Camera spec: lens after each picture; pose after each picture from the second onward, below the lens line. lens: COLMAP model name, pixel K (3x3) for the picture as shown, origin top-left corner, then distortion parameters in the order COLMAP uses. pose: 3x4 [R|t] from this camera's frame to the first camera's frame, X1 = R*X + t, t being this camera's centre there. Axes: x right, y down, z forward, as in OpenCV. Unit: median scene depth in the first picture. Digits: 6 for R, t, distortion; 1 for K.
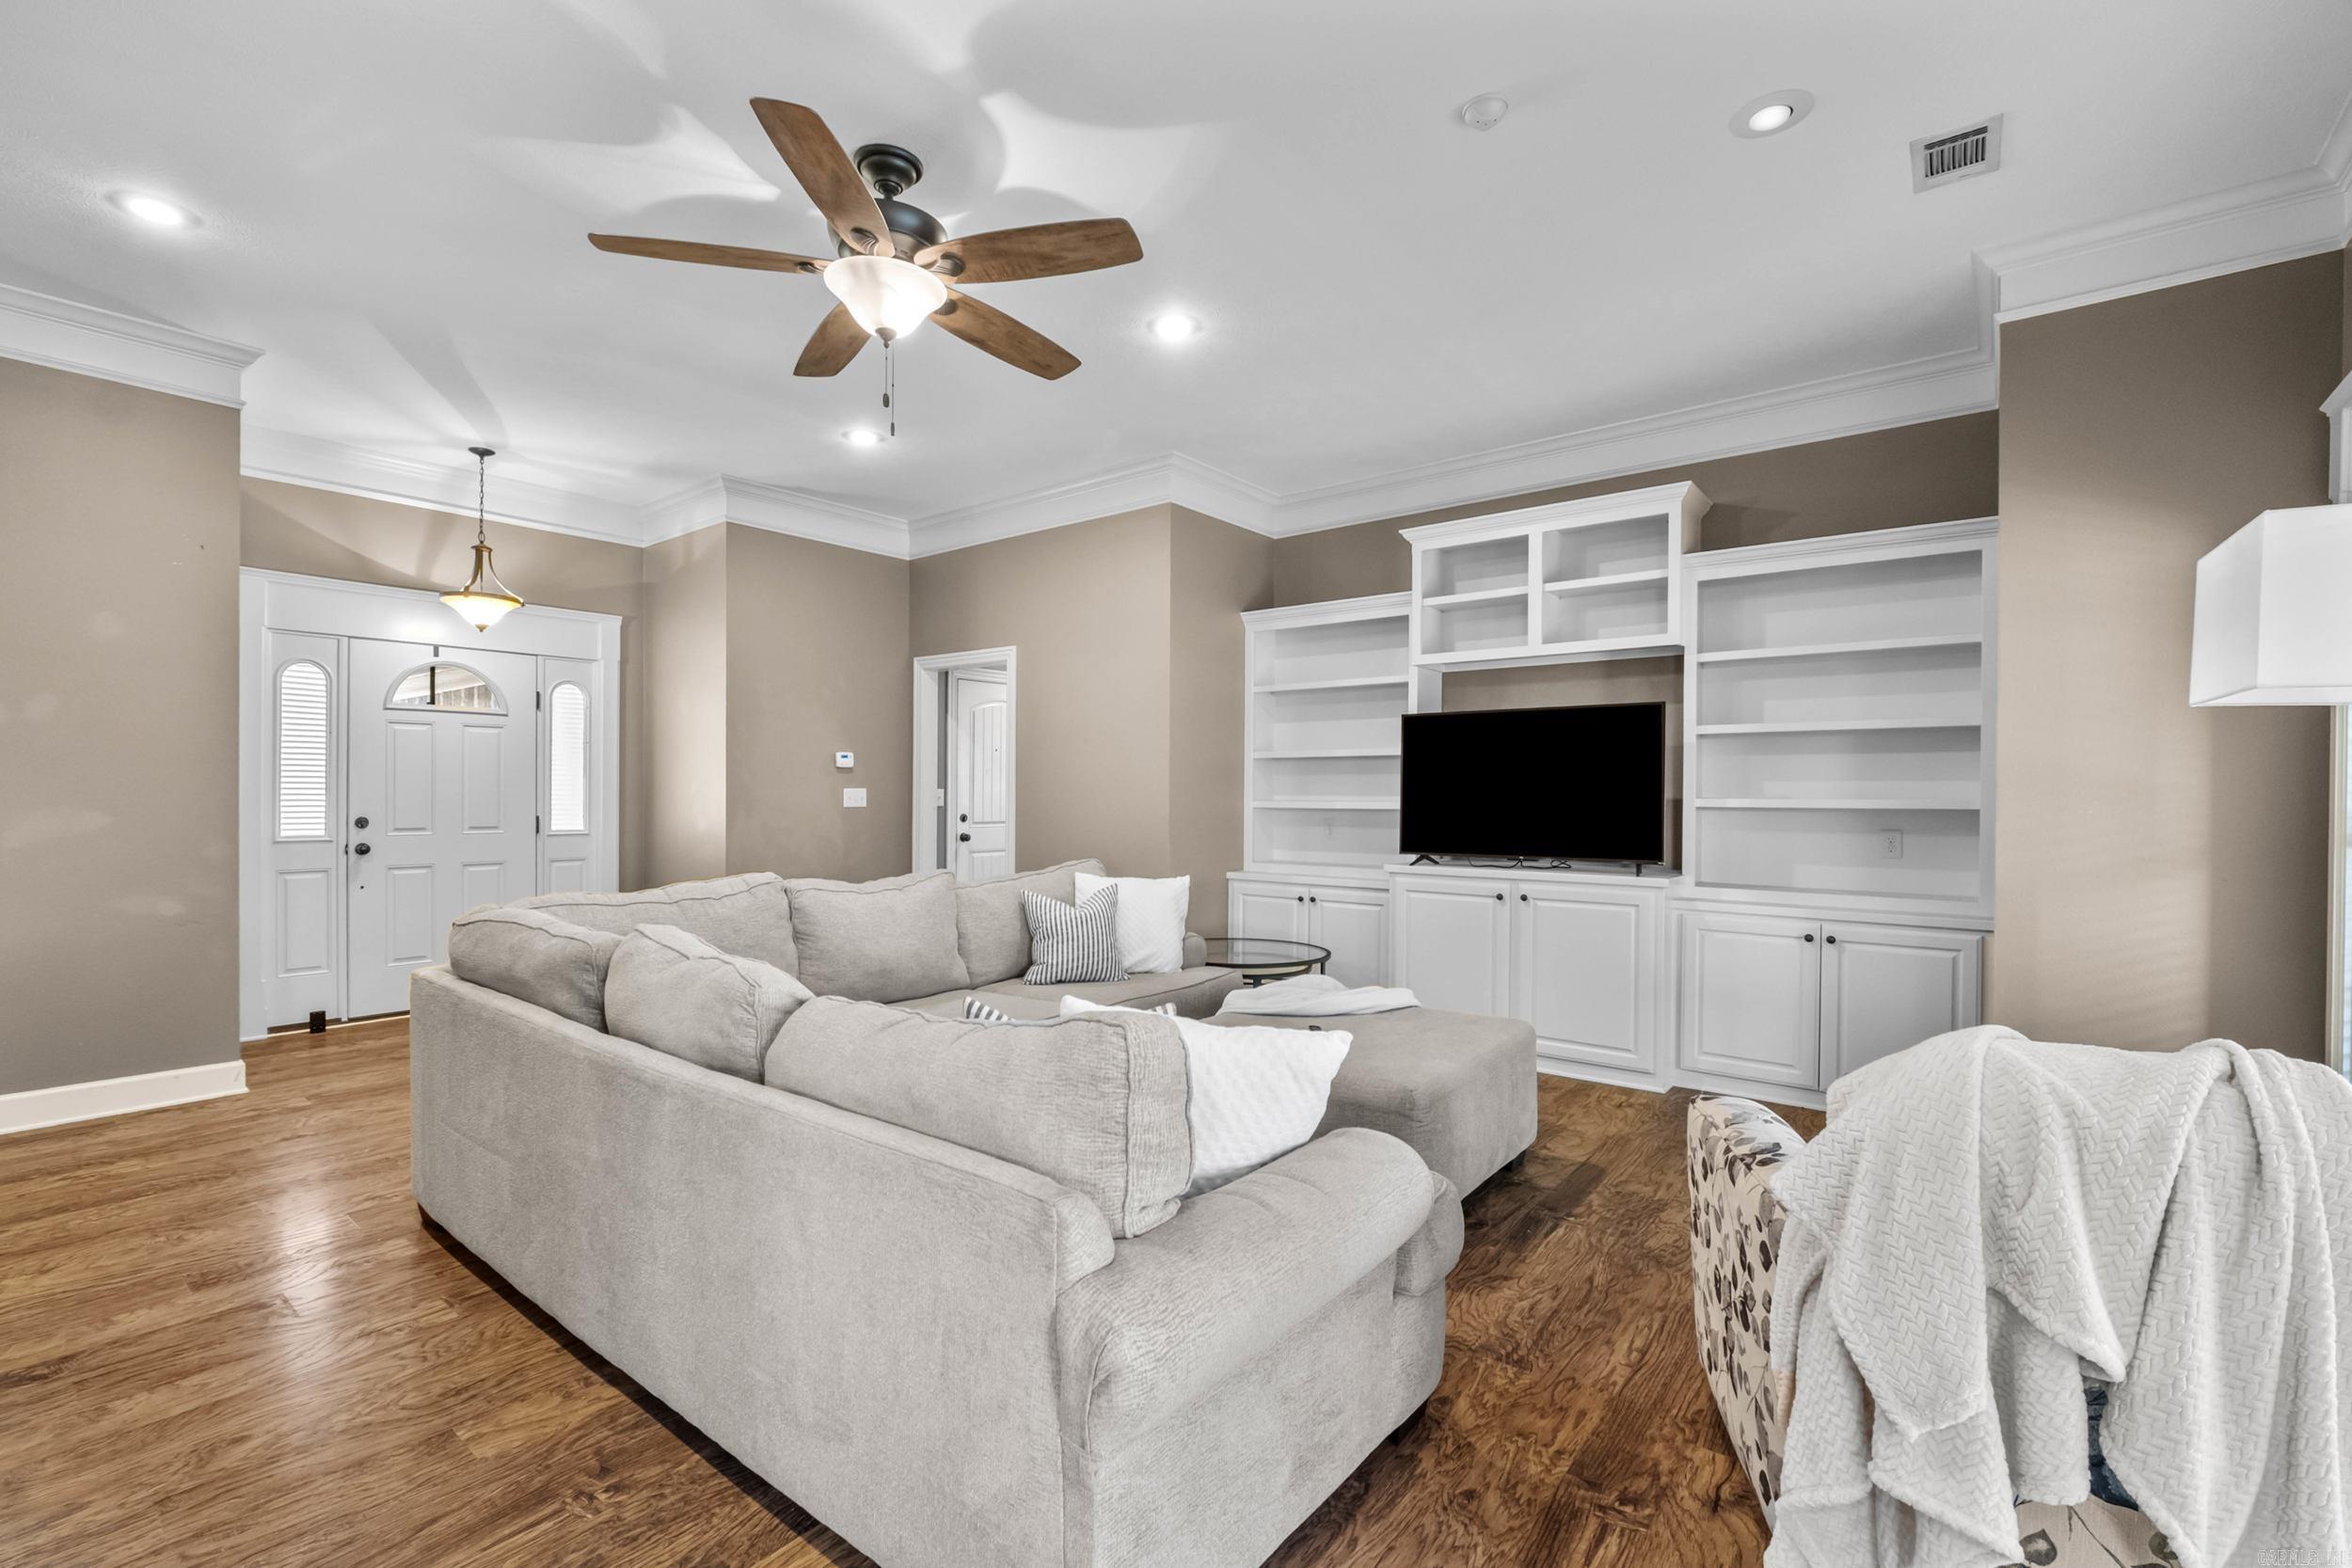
lens RADIAL K [[1017.0, 0, 1169.2], [0, 1017.0, 810.2], [0, 0, 1]] dist [-0.002394, -0.000531]
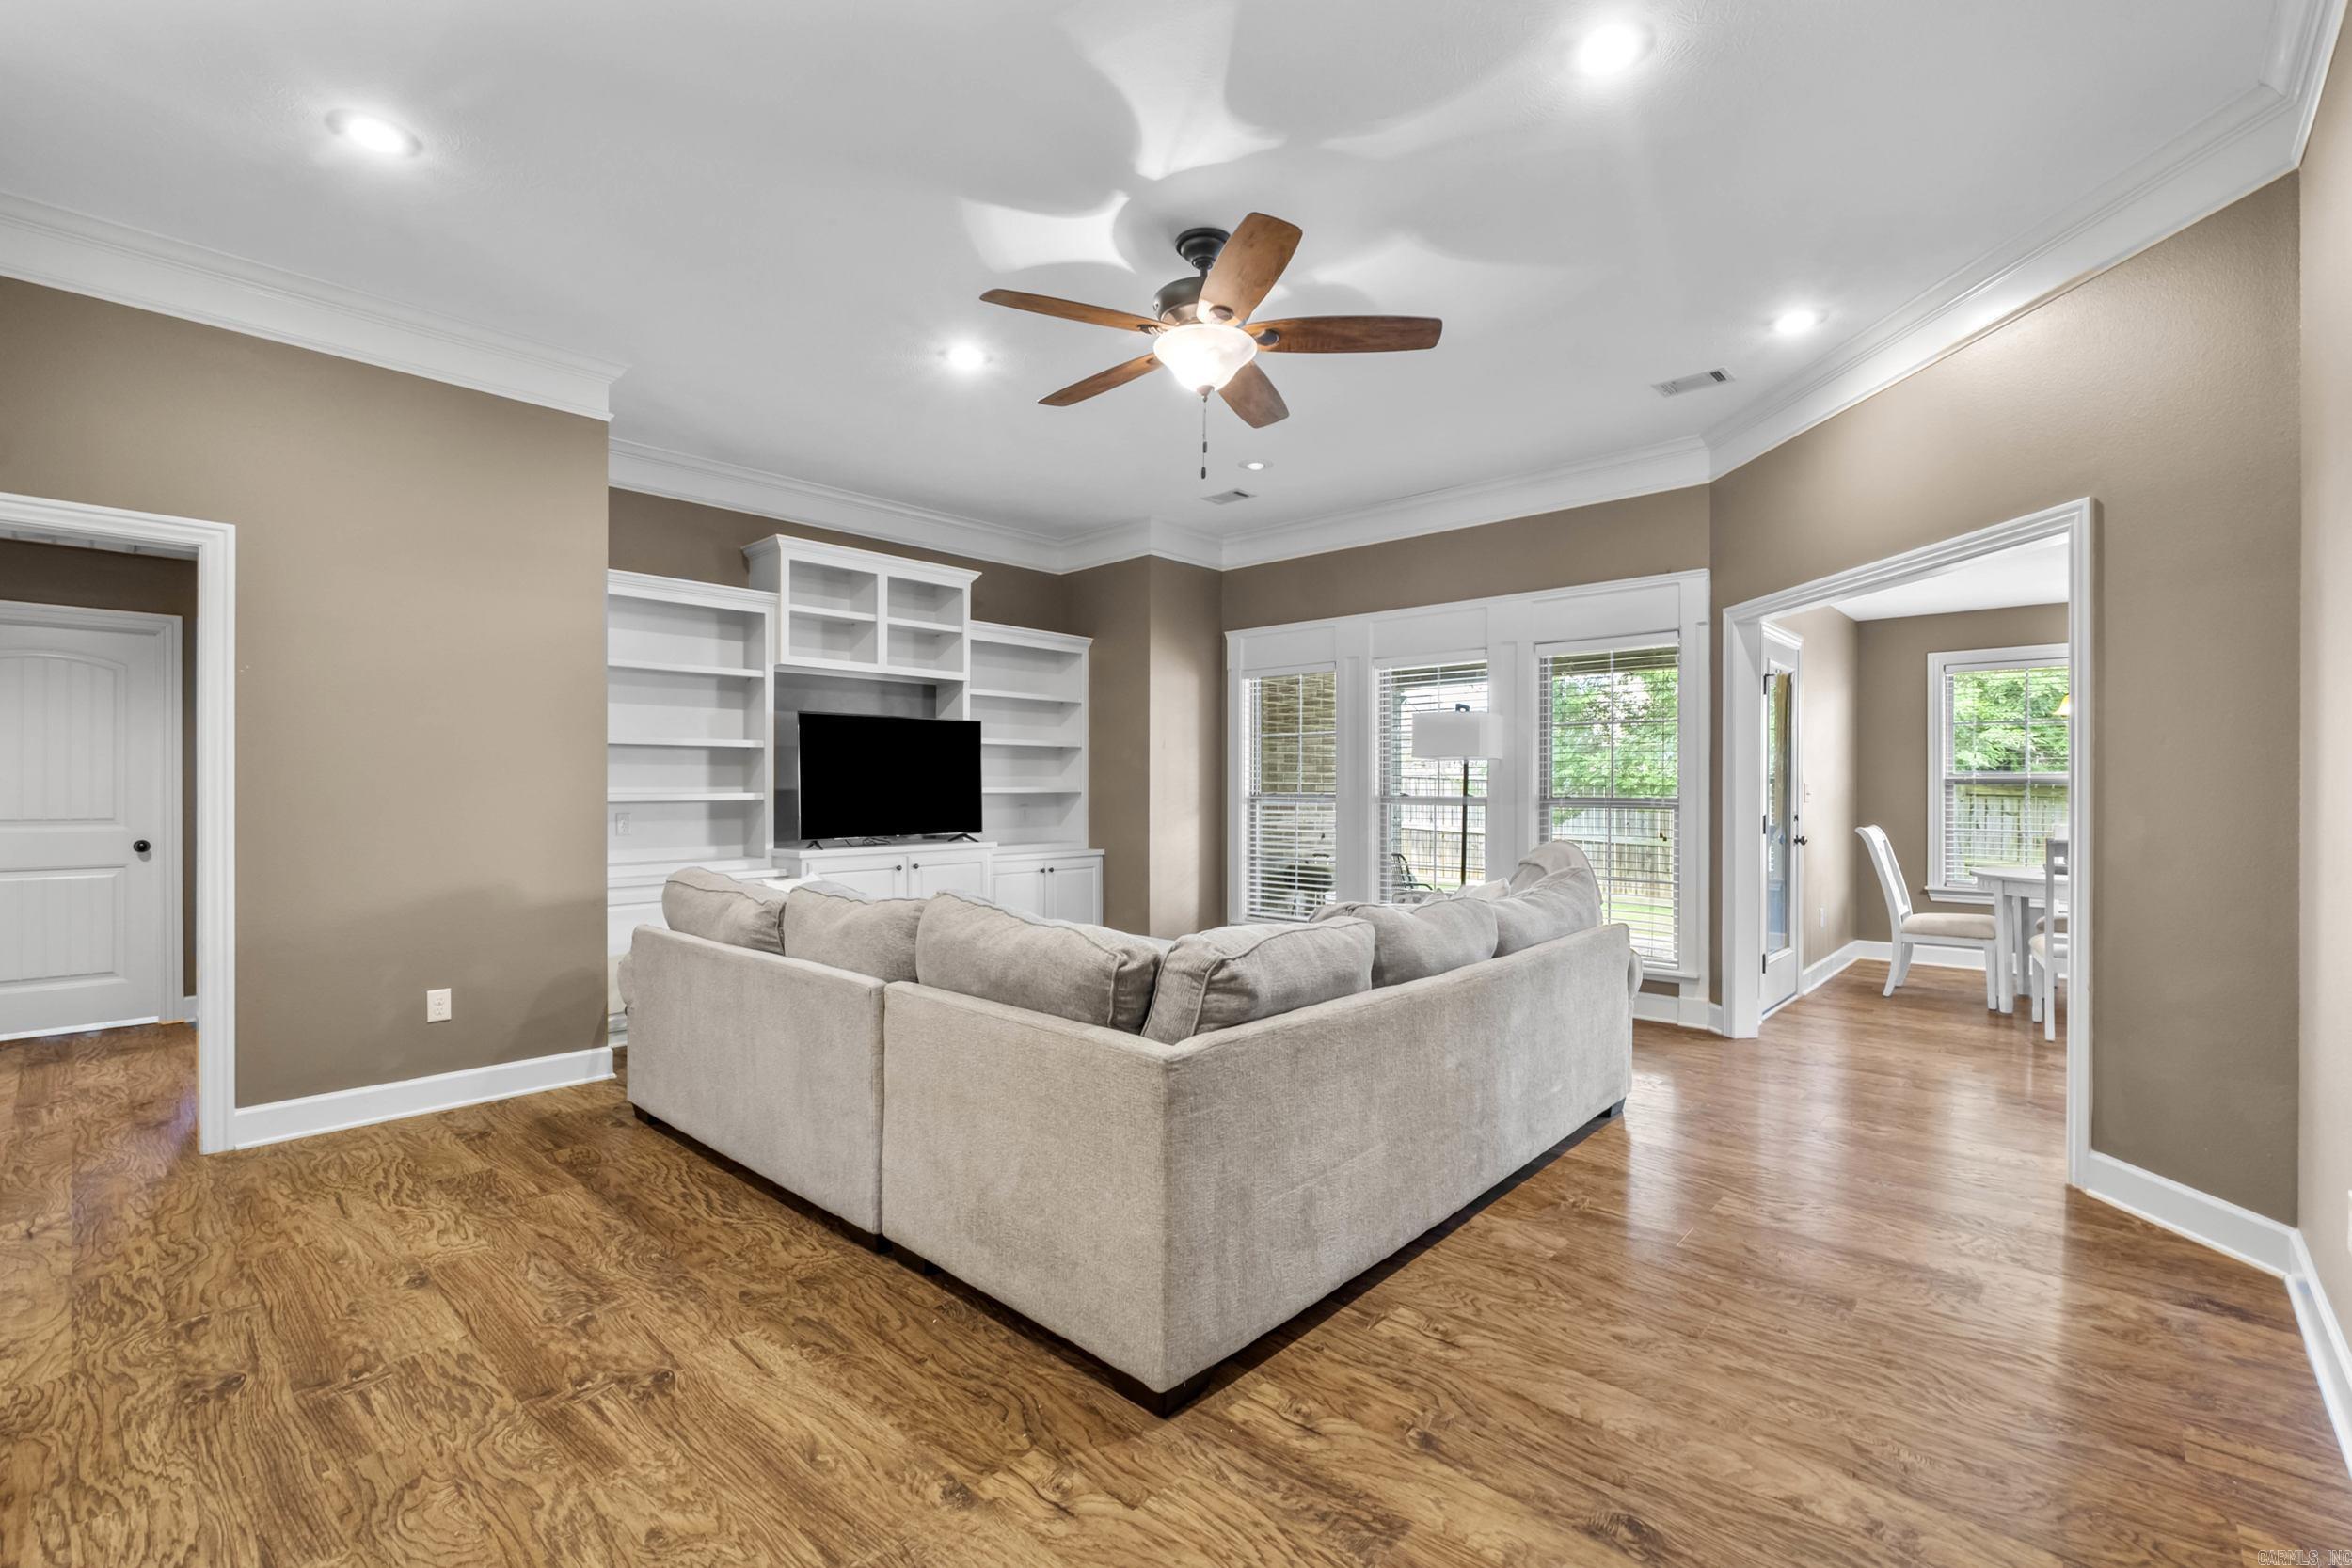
lens RADIAL K [[1013.5, 0, 1173.3], [0, 1013.5, 778.3], [0, 0, 1]] dist [-0.002080, -0.000168]
pose [[0.070159, 0.004856, 0.997524, -0.592157], [0.017765, 0.999823, -0.006117, -0.006482], [-0.997378, 0.018151, 0.070060, 0.396321]]
